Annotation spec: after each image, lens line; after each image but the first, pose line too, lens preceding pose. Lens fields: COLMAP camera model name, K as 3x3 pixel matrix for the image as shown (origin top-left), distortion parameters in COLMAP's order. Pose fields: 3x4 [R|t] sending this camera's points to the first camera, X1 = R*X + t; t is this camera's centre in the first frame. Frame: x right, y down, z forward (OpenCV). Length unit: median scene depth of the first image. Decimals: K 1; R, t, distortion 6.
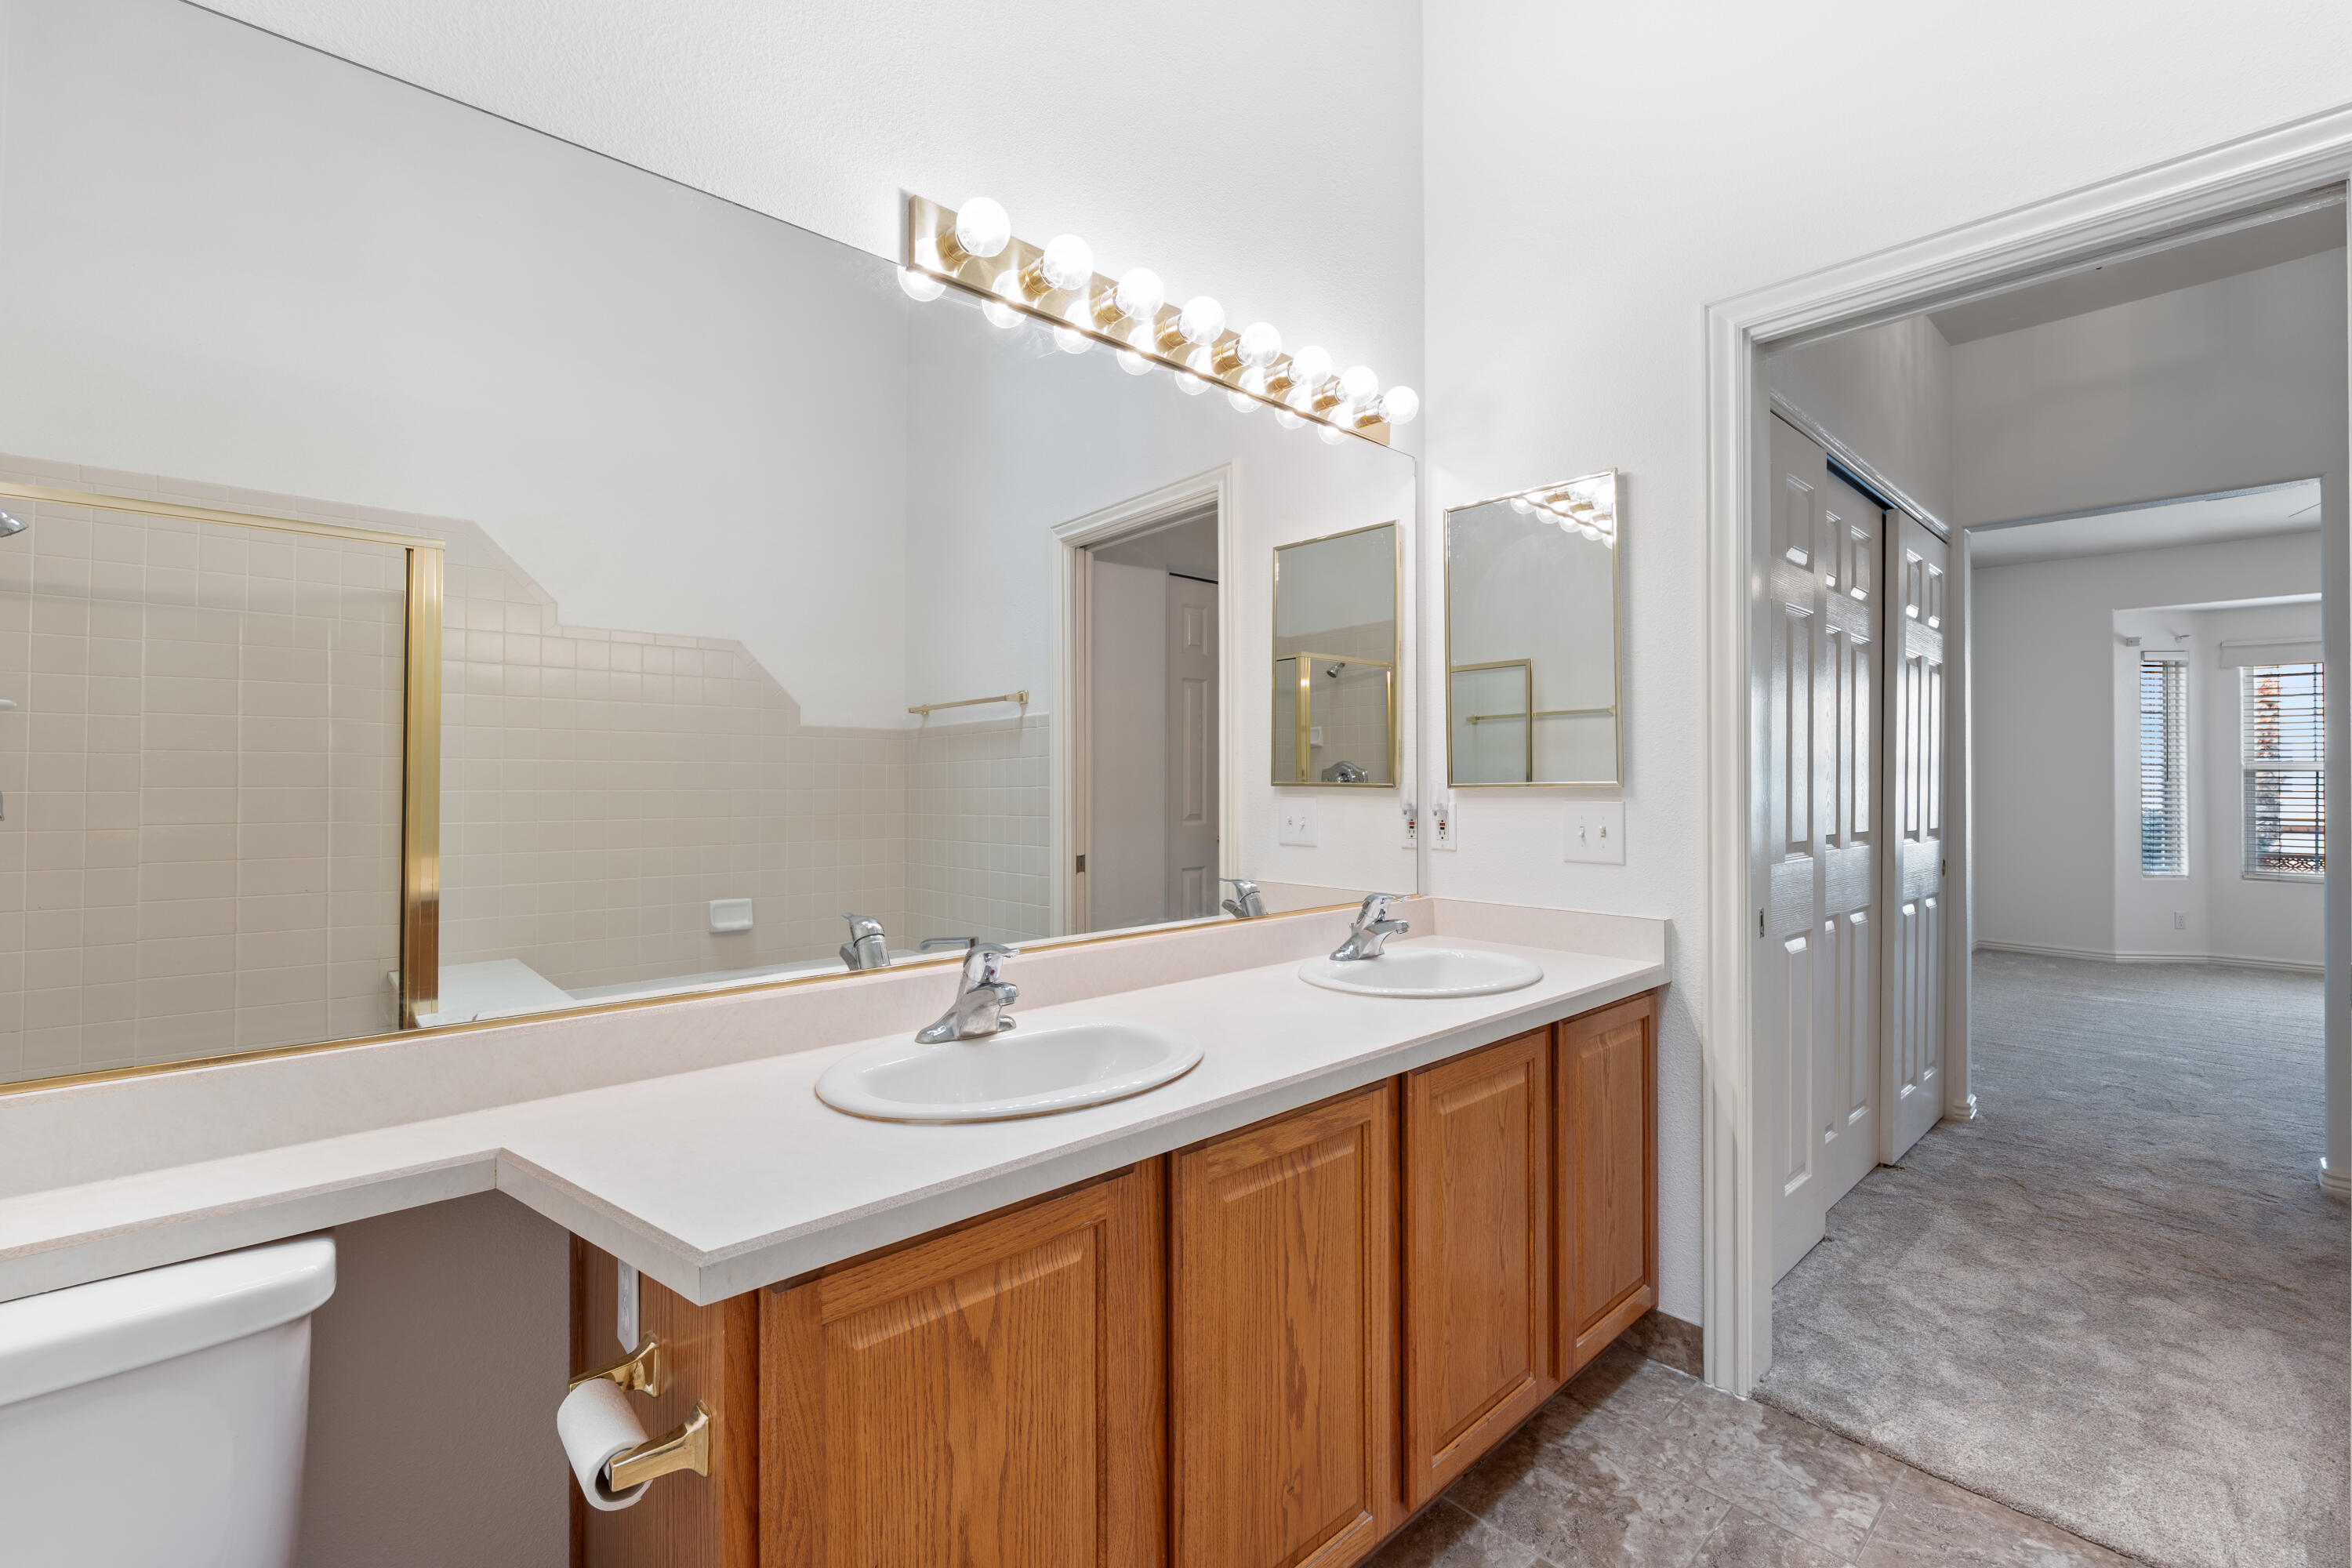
lens RADIAL K [[1018.3, 0, 1161.7], [0, 1018.3, 784.8], [0, 0, 1]] dist [0.001158, -0.000191]
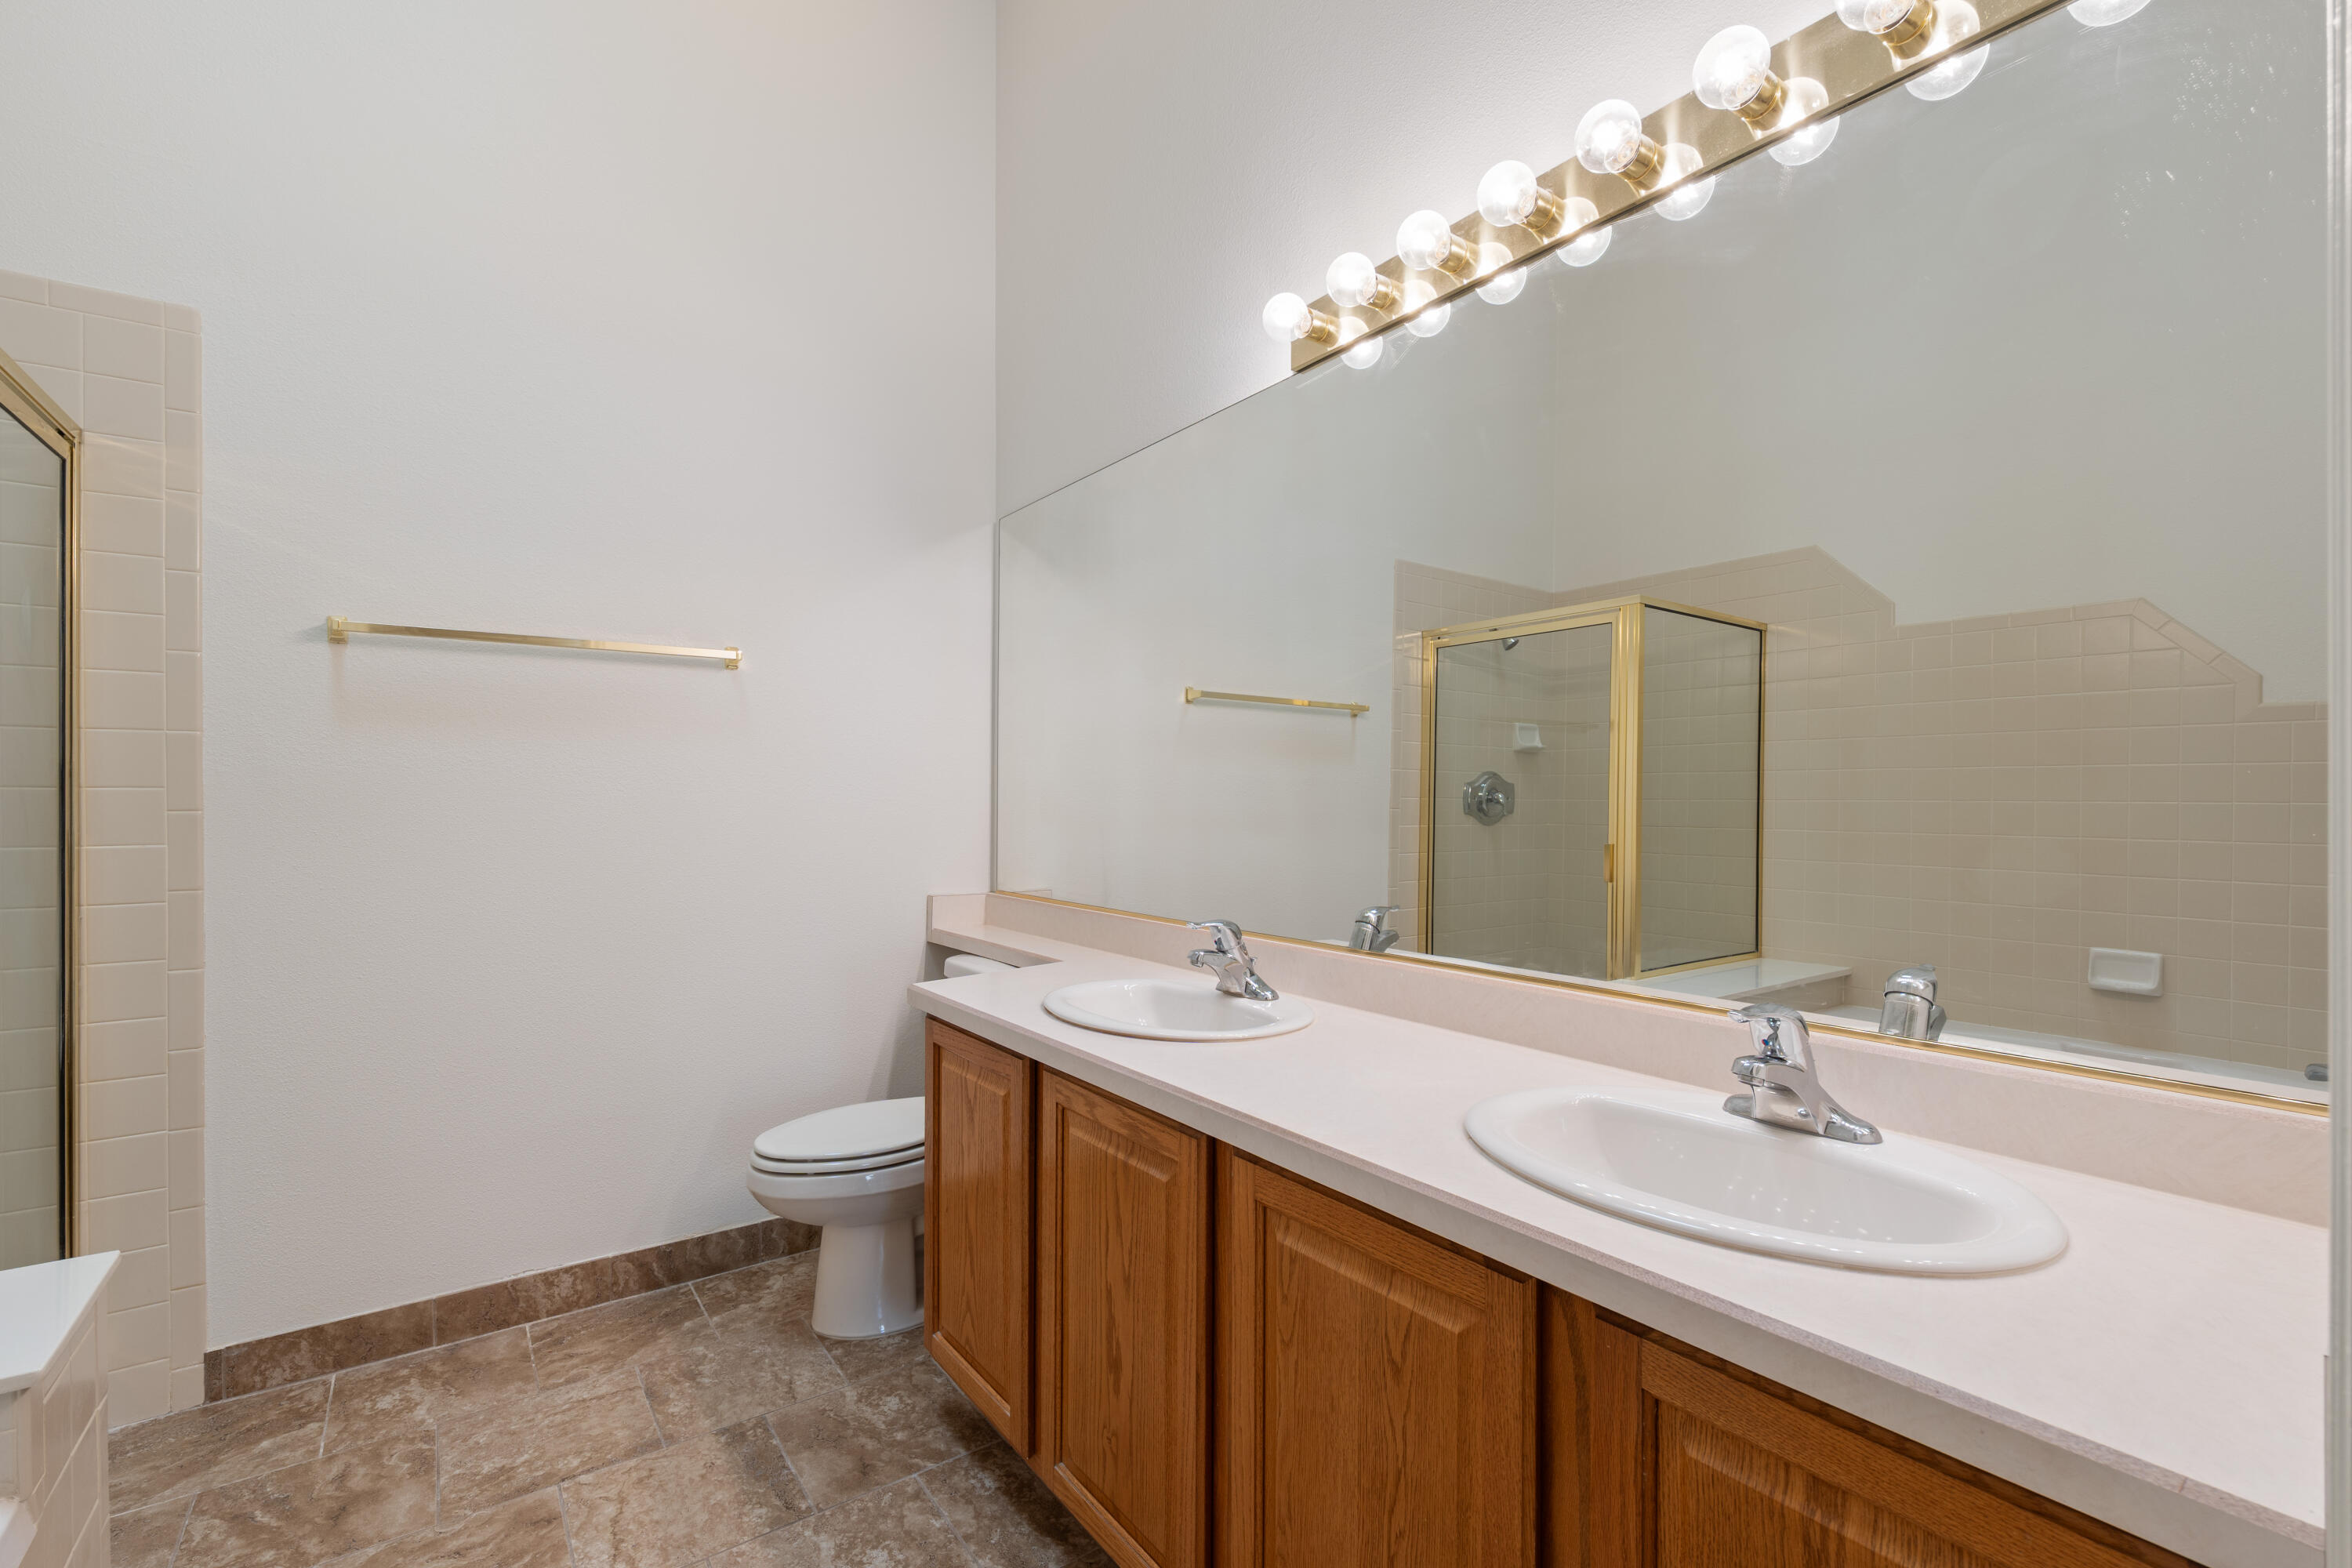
lens RADIAL K [[1018.3, 0, 1156.8], [0, 1018.3, 798.2], [0, 0, 1]] dist [0.001158, -0.000191]
pose [[-0.120327, 0.003442, -0.992728, 0.677228], [-0.001642, 0.999992, 0.003666, 0.001159], [0.992733, 0.002071, -0.120320, 0.667064]]
